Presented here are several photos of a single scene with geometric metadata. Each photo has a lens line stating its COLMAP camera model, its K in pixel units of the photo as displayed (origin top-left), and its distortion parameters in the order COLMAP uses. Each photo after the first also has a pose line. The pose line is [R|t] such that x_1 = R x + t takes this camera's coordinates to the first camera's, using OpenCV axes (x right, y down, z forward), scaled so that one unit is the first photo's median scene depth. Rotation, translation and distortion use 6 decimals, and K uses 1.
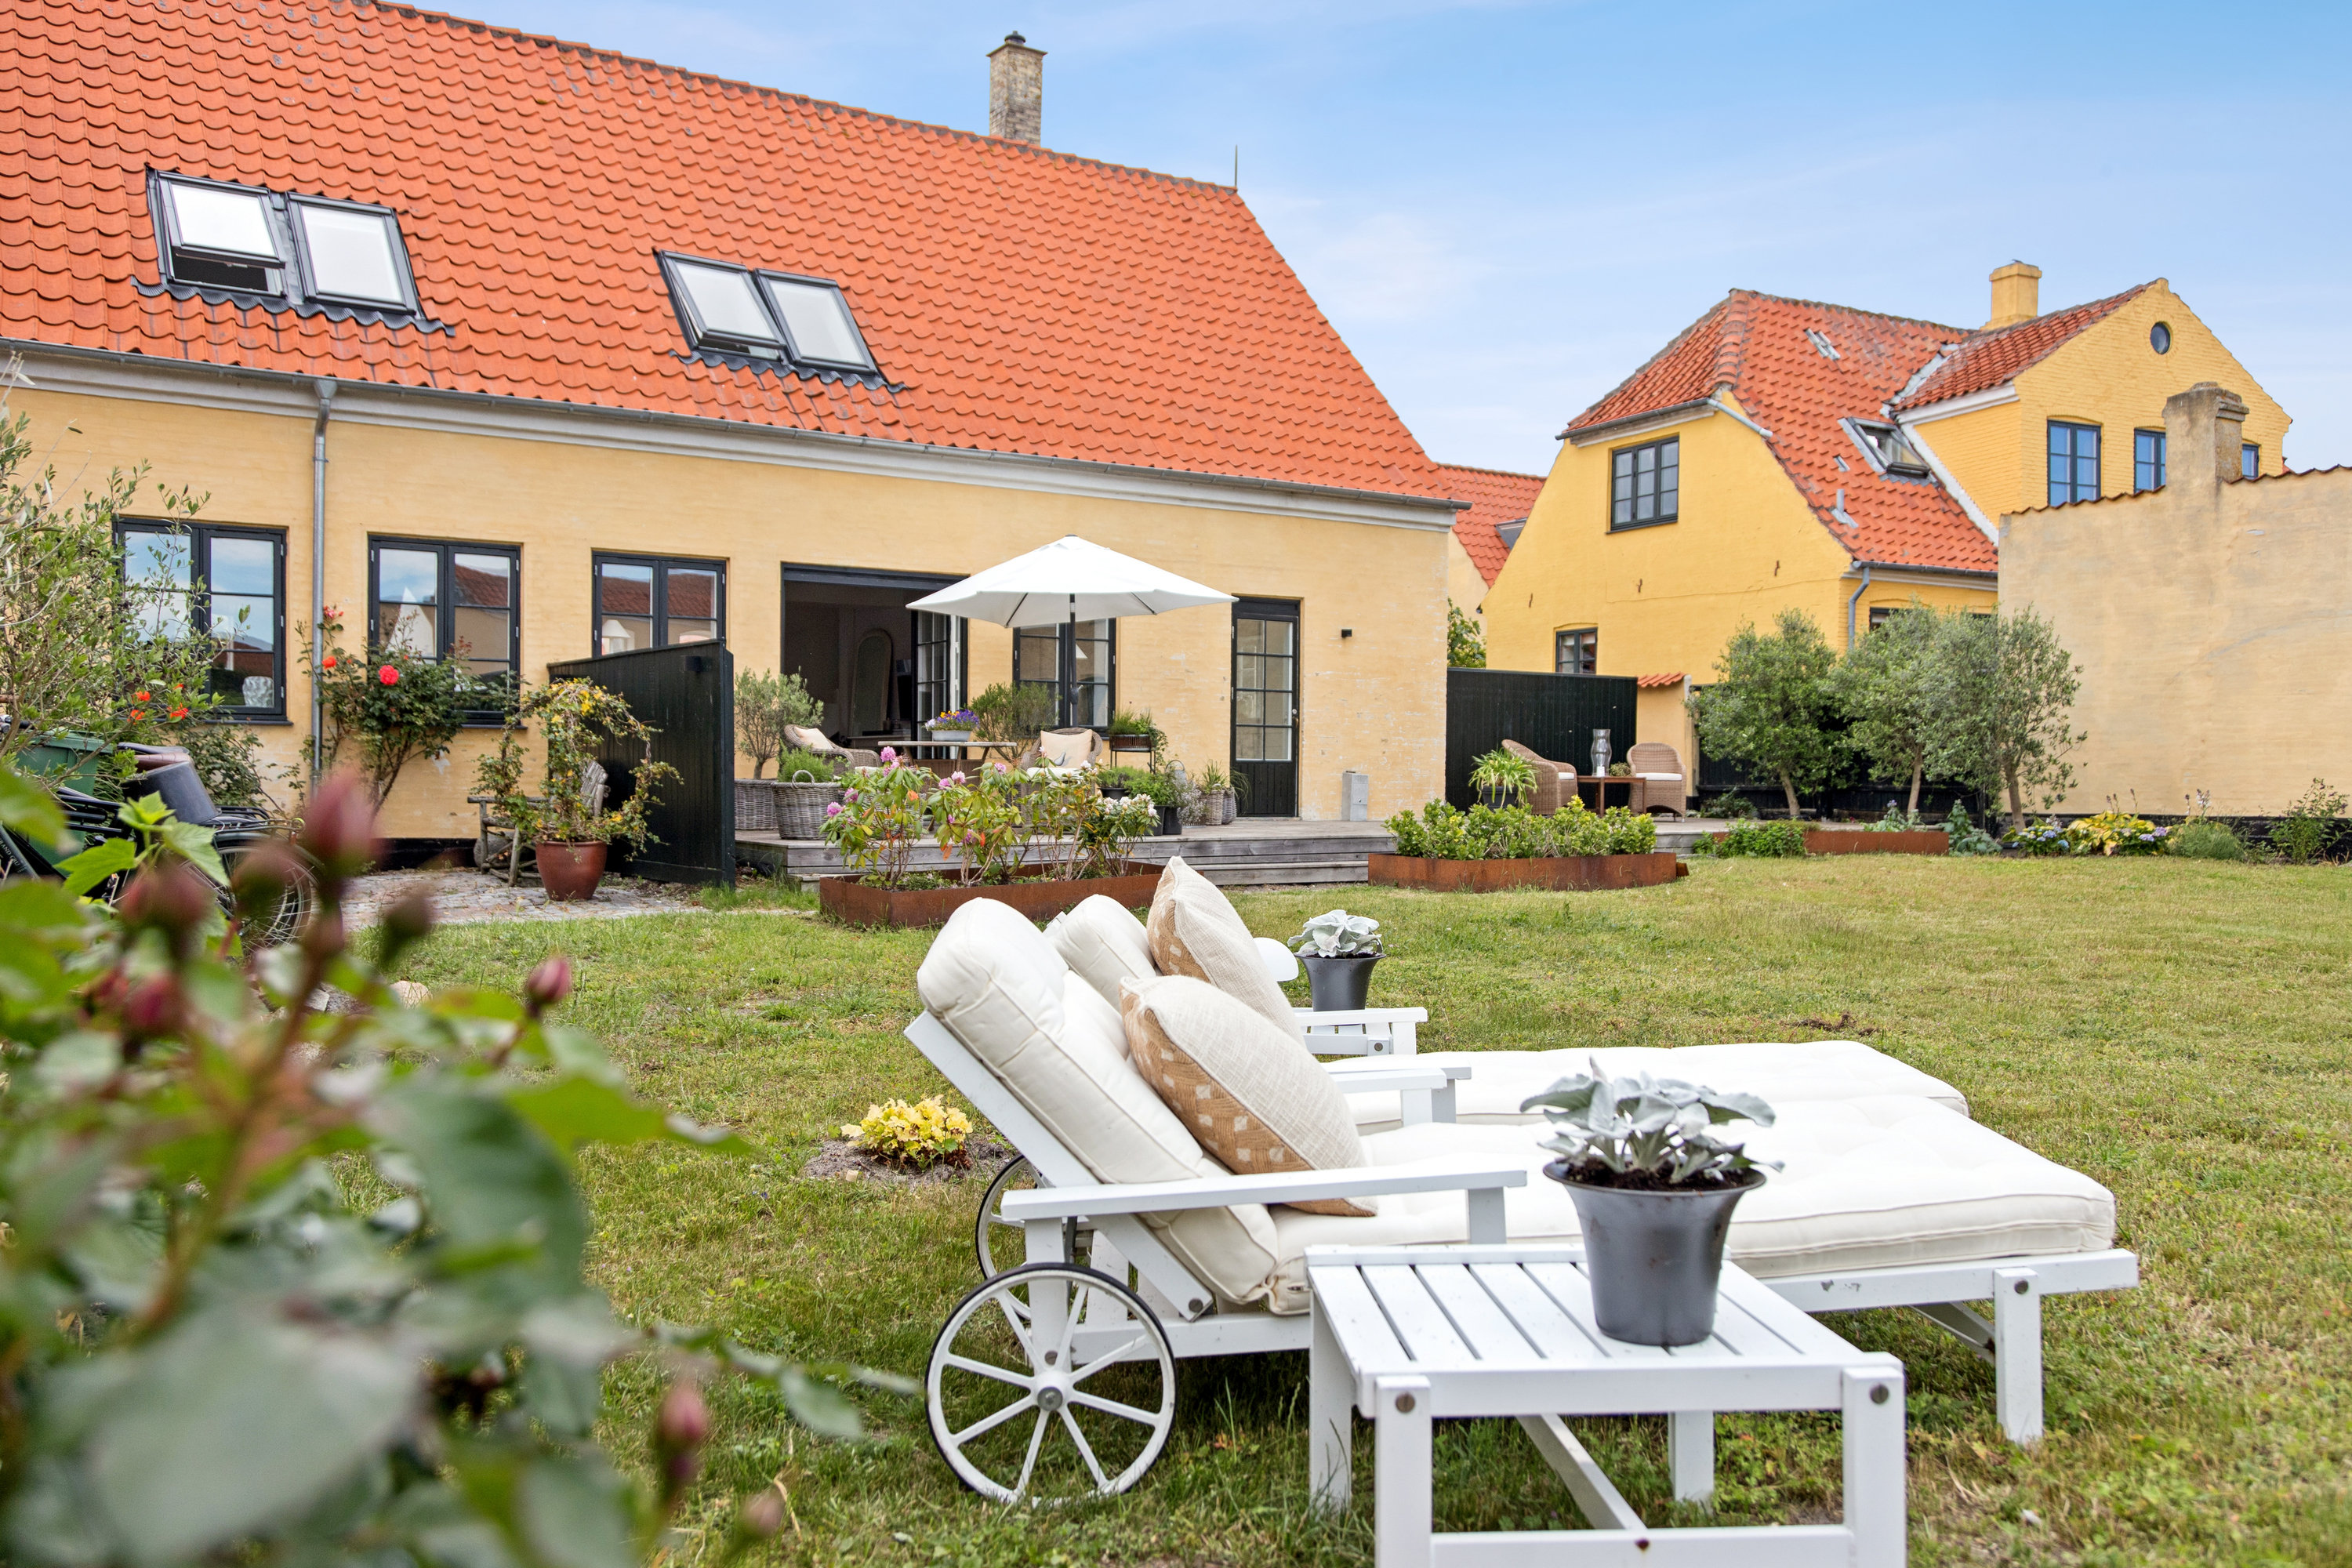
lens RADIAL K [[1756.3, 0, 1176.0], [0, 1756.3, 784.0], [0, 0, 1]] dist [-0.098867, 0.001027]
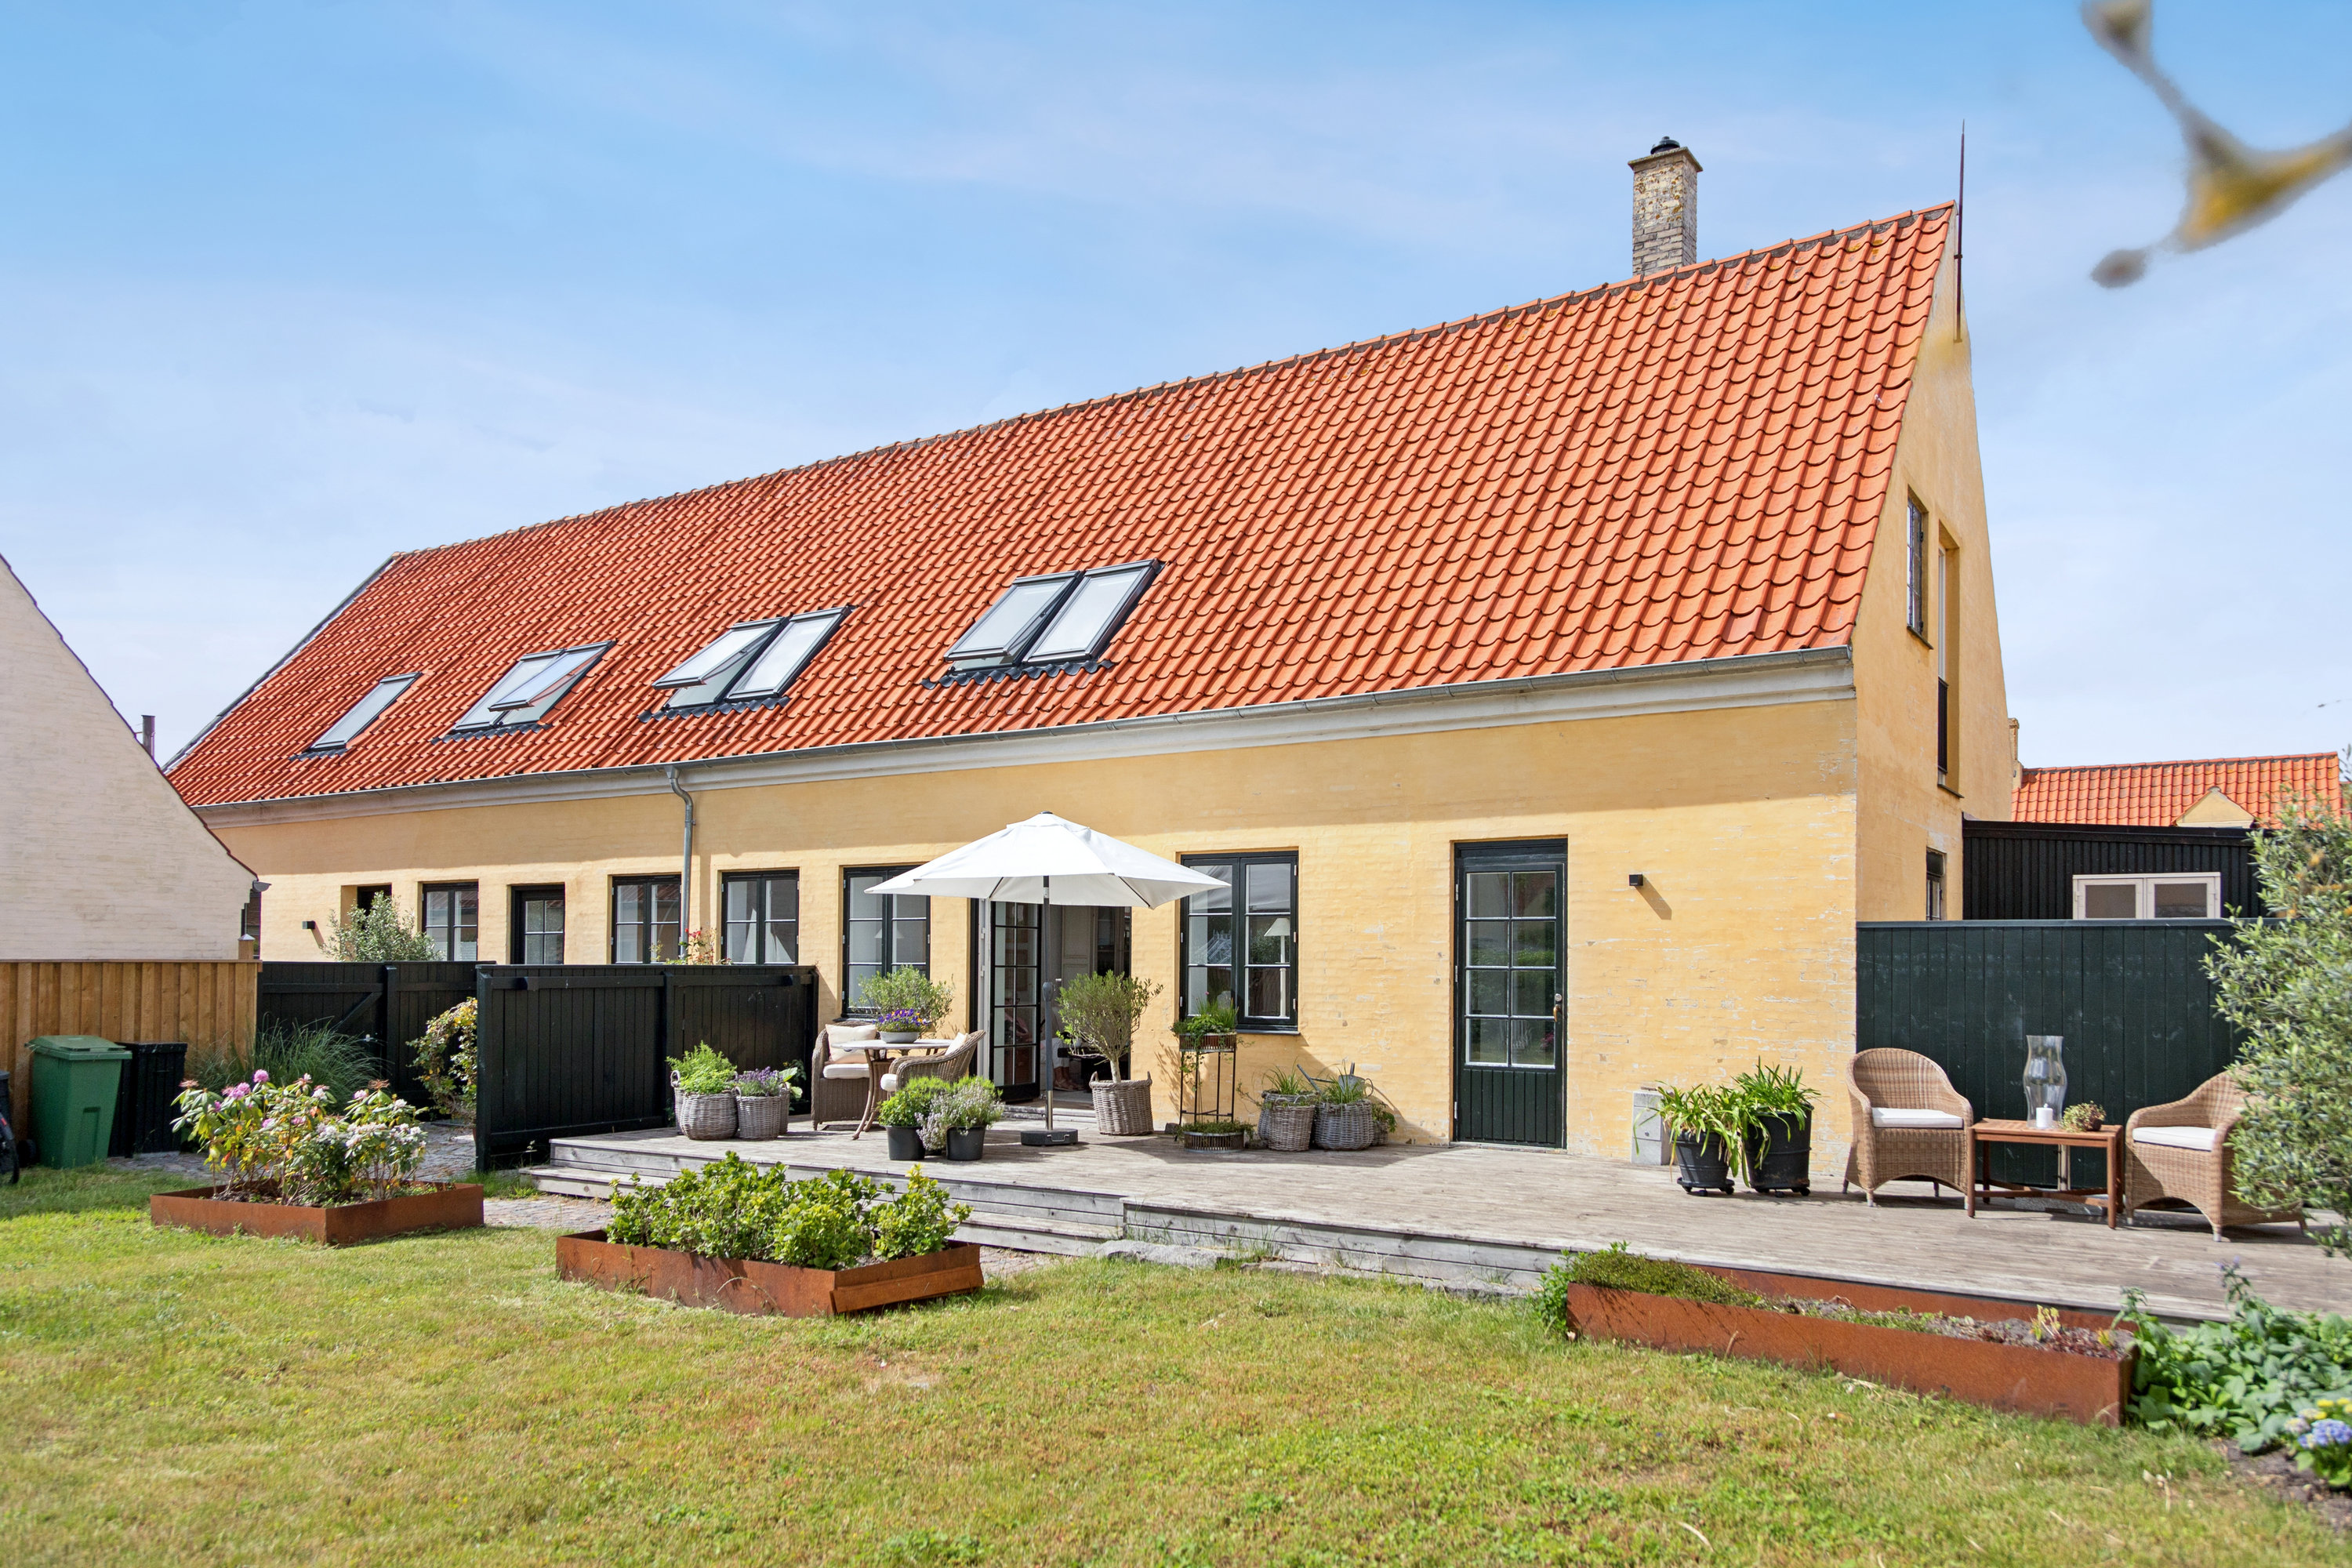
lens RADIAL K [[1791.0, 0, 1176.0], [0, 1791.0, 784.0], [0, 0, 1]] dist [0.043706, 0.001509]
pose [[0.316596, -0.111005, -0.942043, 0.659257], [-0.024876, 0.991816, -0.125230, -0.031185], [0.948234, 0.063082, 0.311243, 0.601783]]
